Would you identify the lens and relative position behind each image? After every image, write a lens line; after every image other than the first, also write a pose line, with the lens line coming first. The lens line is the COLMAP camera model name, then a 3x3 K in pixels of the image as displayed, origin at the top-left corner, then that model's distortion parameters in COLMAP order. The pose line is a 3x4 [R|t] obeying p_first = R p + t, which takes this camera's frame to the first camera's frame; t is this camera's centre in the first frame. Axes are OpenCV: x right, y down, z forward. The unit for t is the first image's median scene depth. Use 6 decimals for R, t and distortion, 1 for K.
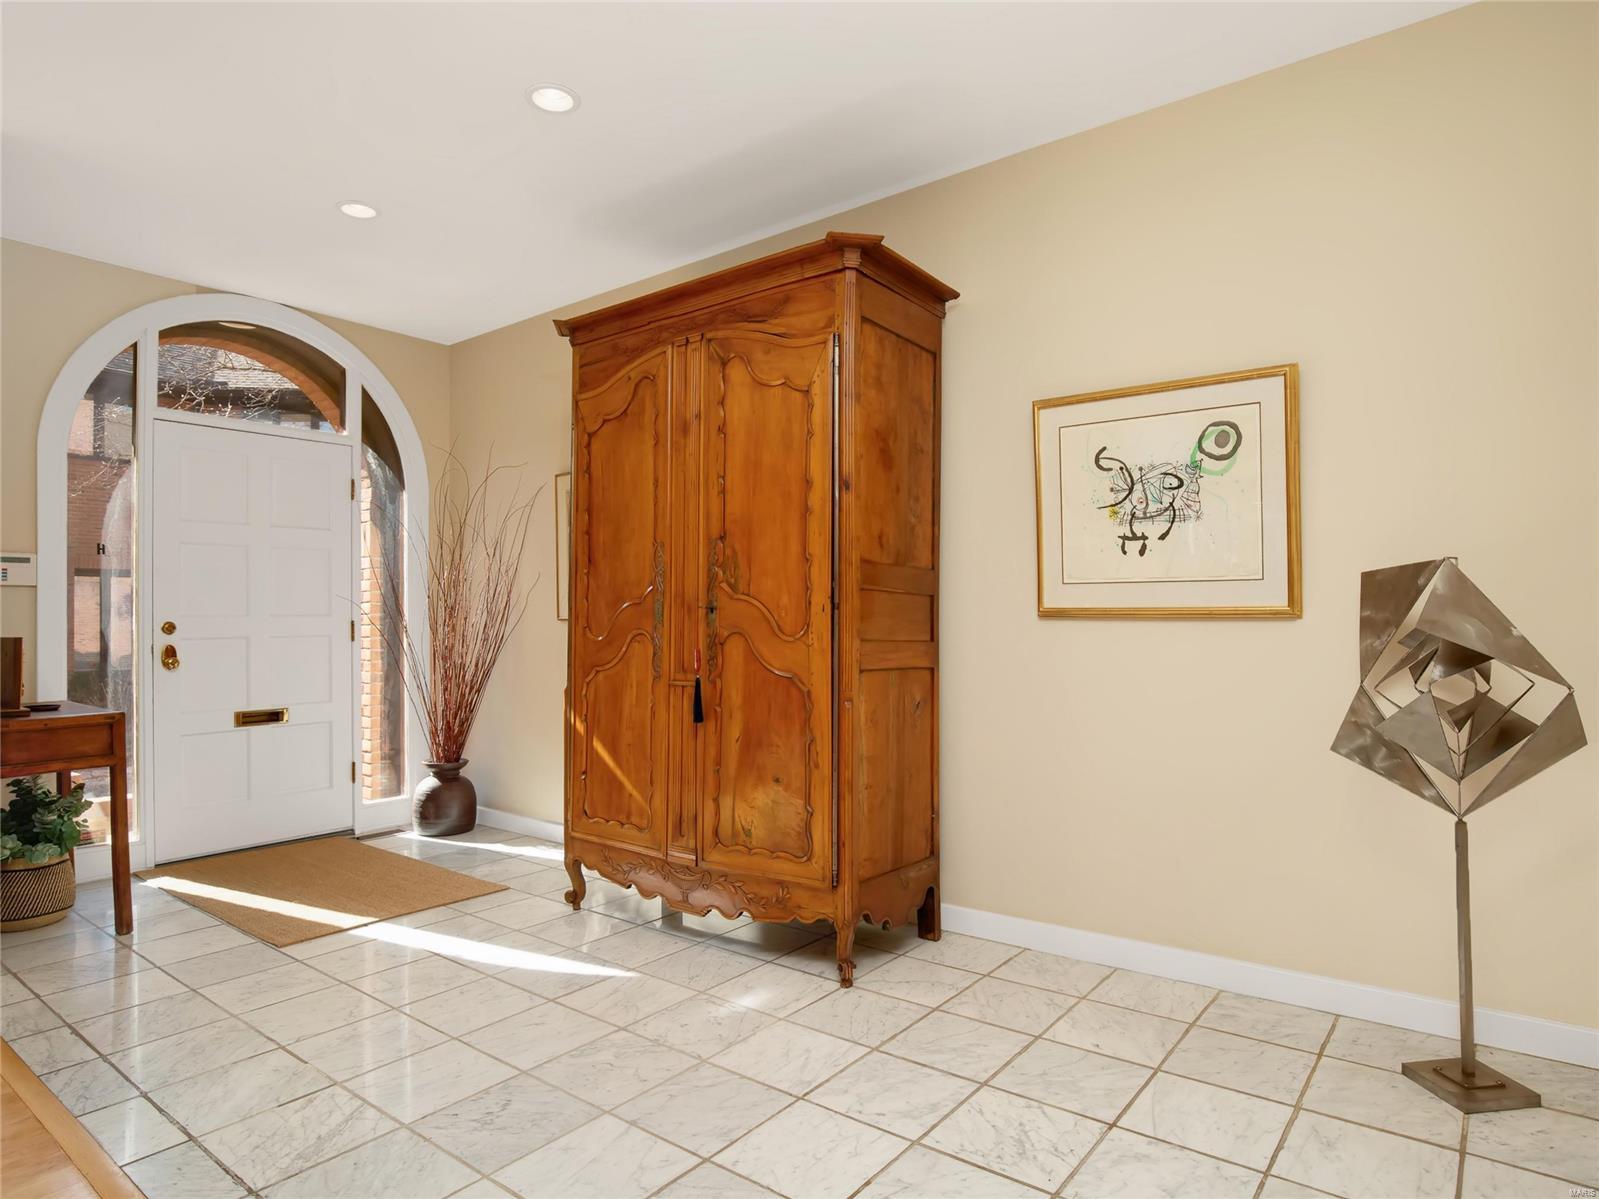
lens RADIAL K [[917.0, 0, 803.7], [0, 917.0, 603.9], [0, 0, 1]] dist [-0.001213, -0.000014]
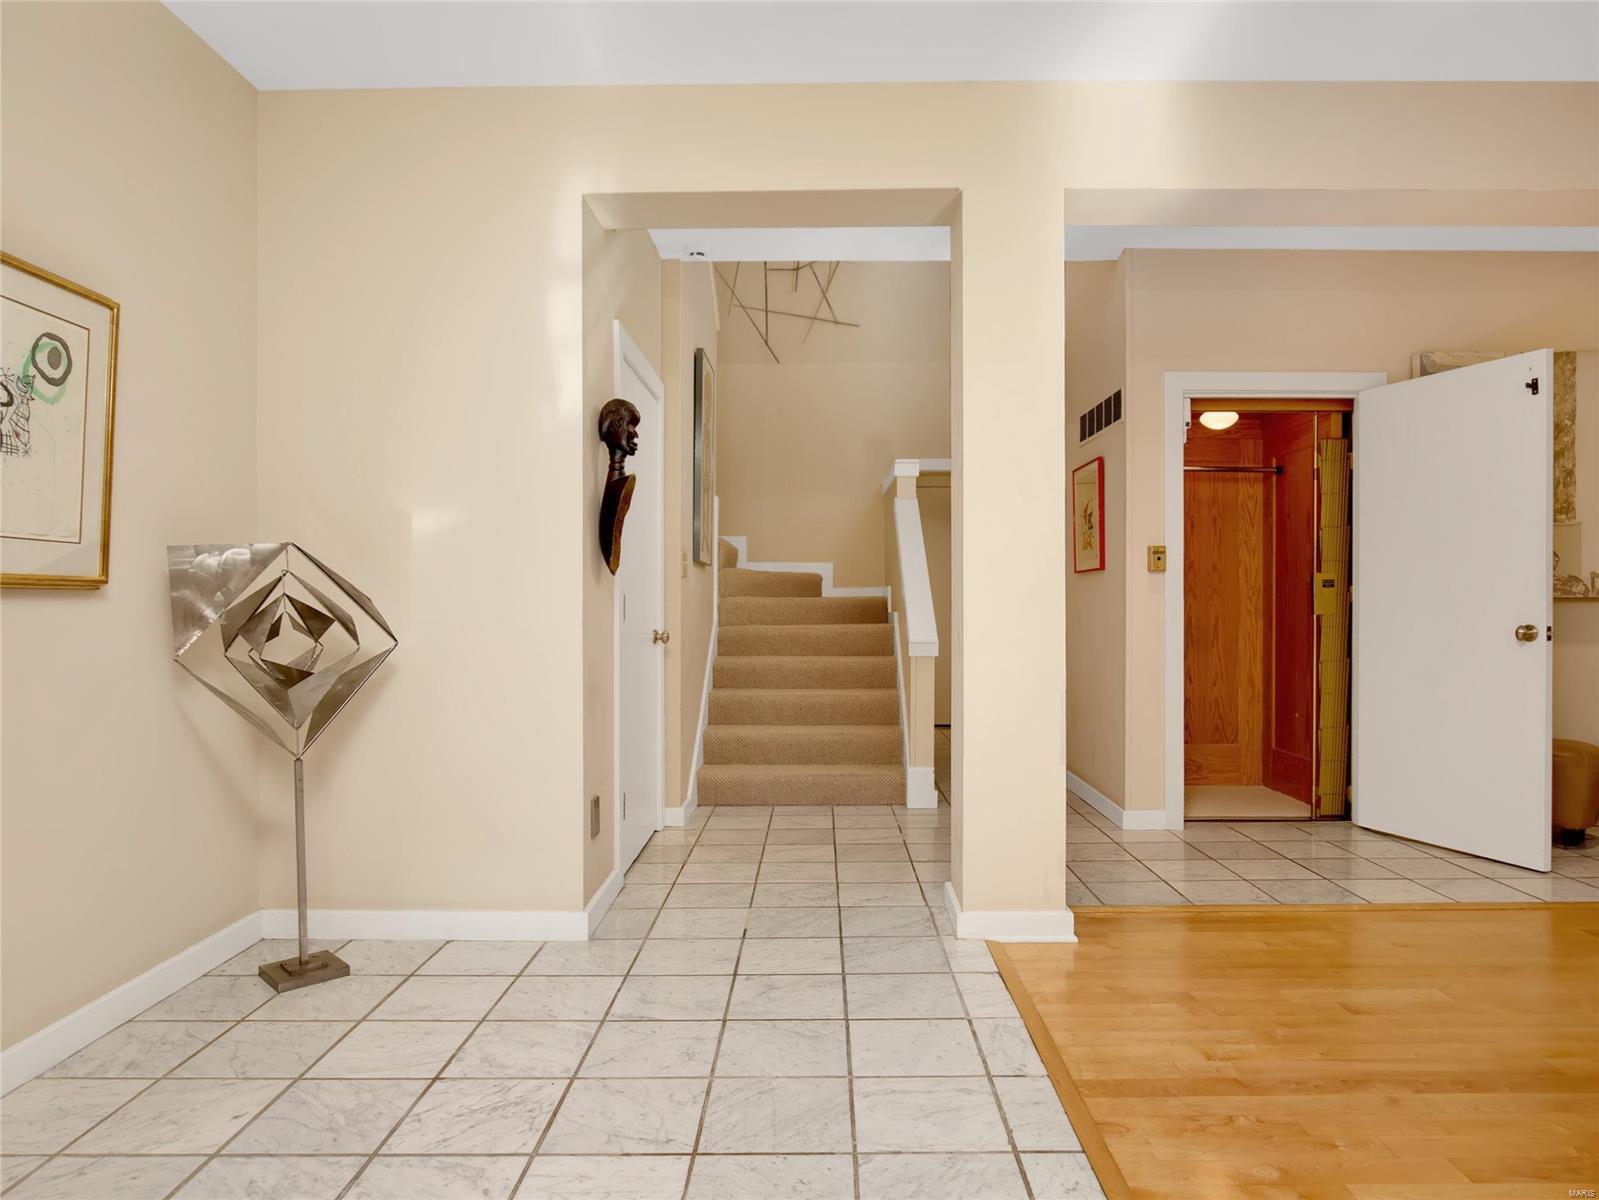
lens RADIAL K [[991.3, 0, 806.4], [0, 991.3, 609.7], [0, 0, 1]] dist [-0.011528, 0.001579]
pose [[-0.594763, -0.000003, 0.803901, -0.583850], [-0.005550, 0.999976, -0.004103, 0.032688], [-0.803882, -0.006901, -0.594749, 0.966877]]
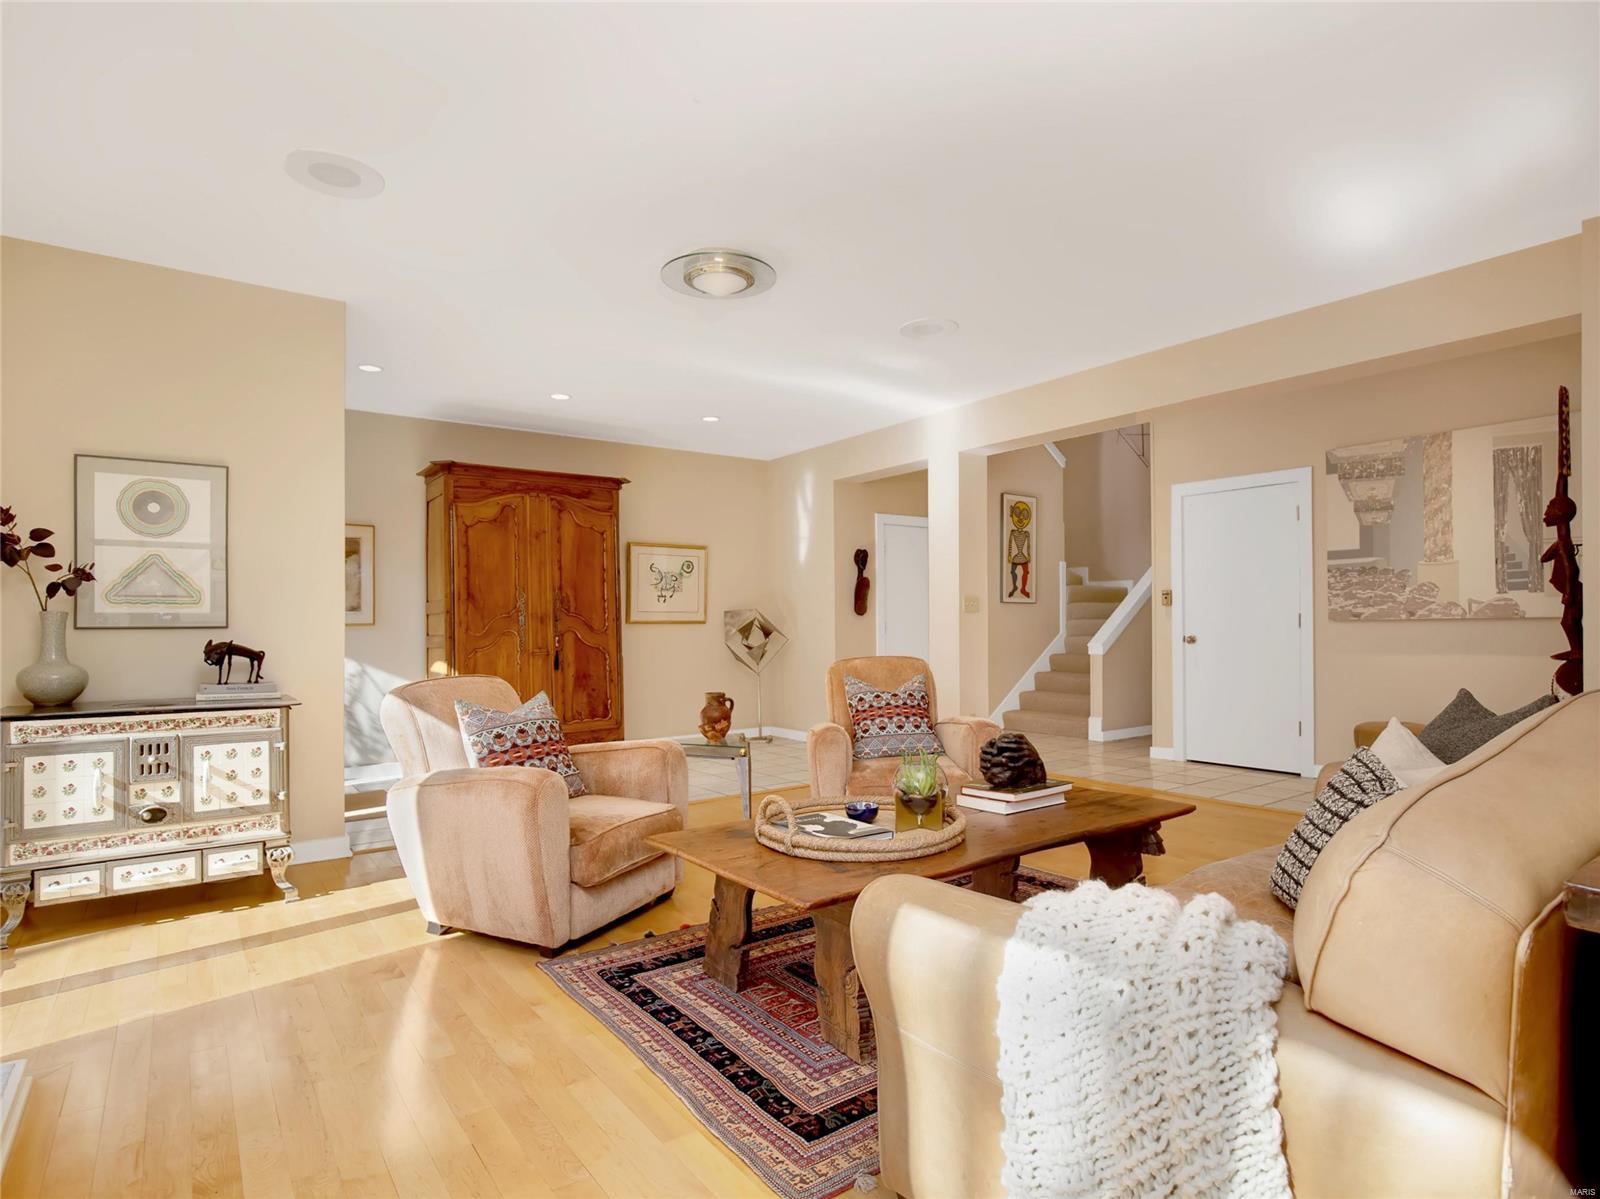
lens RADIAL K [[870.9, 0, 801.1], [0, 870.9, 621.8], [0, 0, 1]] dist [-0.000903, -0.000366]
pose [[0.284241, 0.006846, 0.958728, -2.242711], [-0.004602, 0.999973, -0.005776, 0.023237], [-0.958742, -0.002770, 0.284265, -0.209479]]
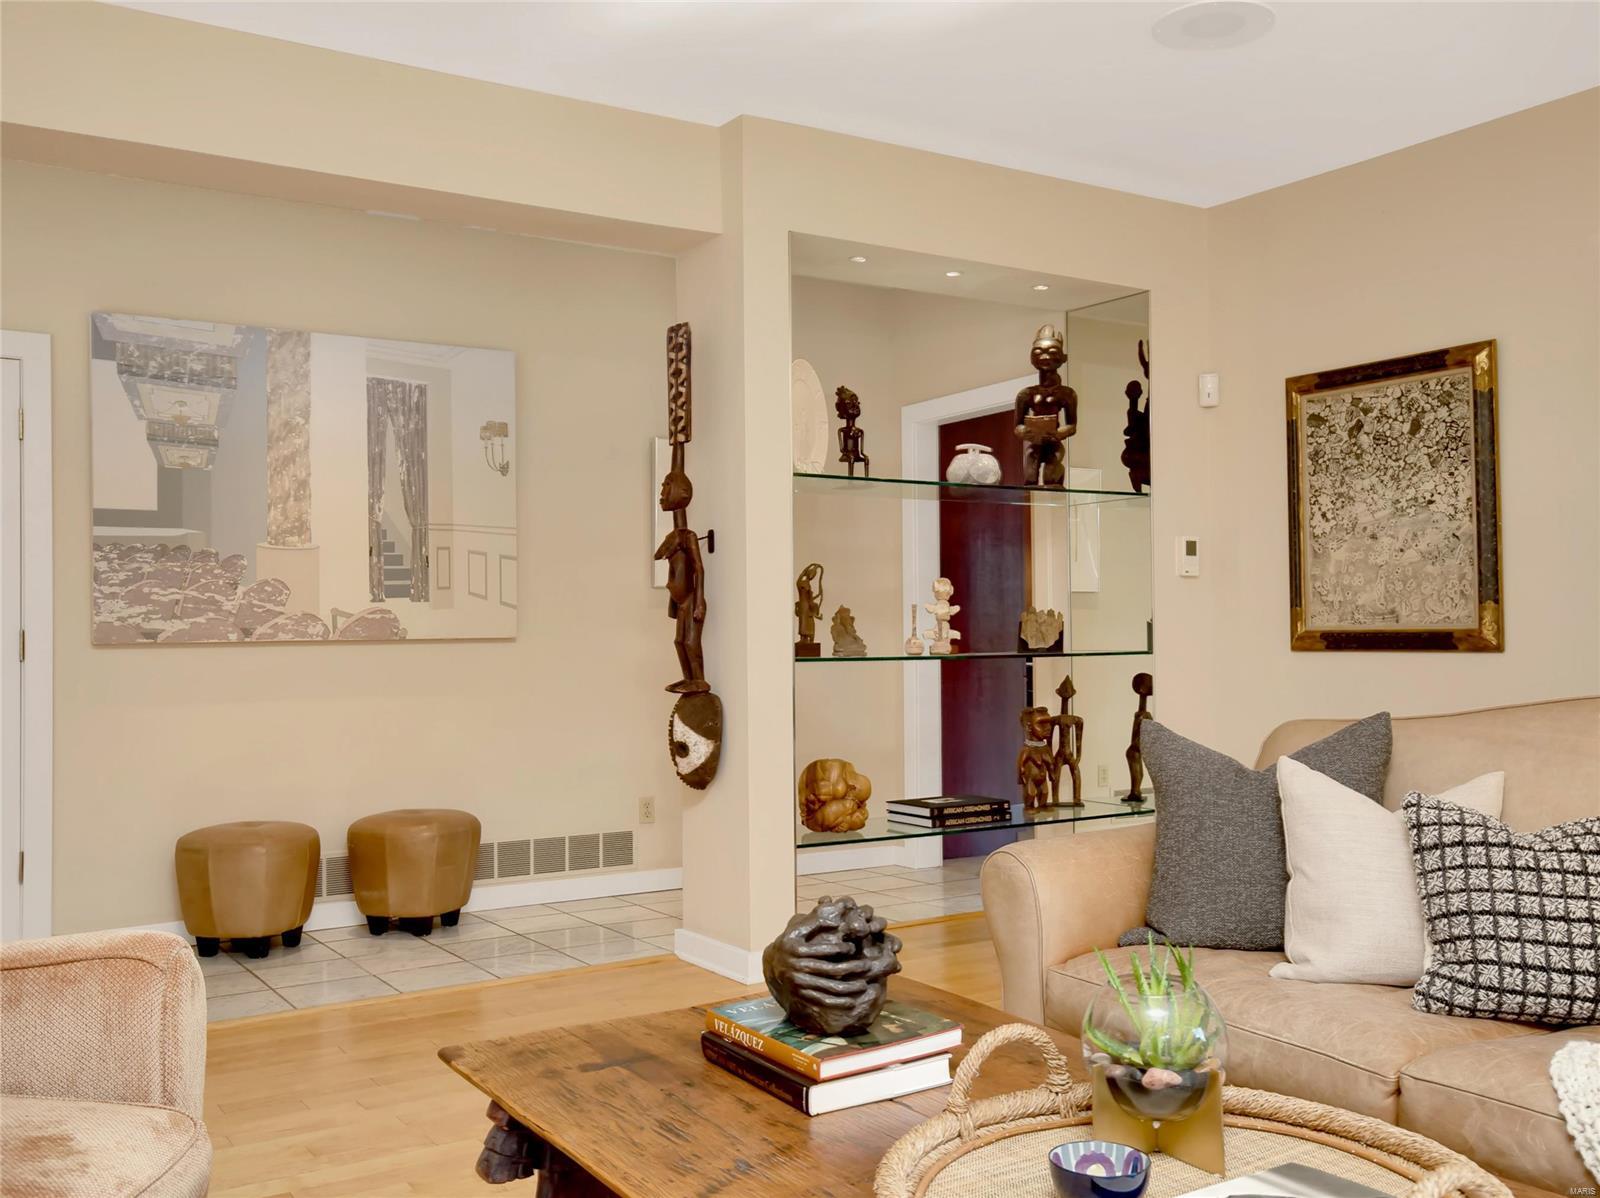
lens RADIAL K [[1474.5, 0, 800.7], [0, 1474.5, 609.7], [0, 0, 1]] dist [0.020004, 0.000000]
pose [[-0.936917, 0.020604, 0.348945, -1.314061], [0.011300, 0.999525, -0.028678, 0.020980], [-0.349370, -0.022926, -0.936704, 0.570659]]
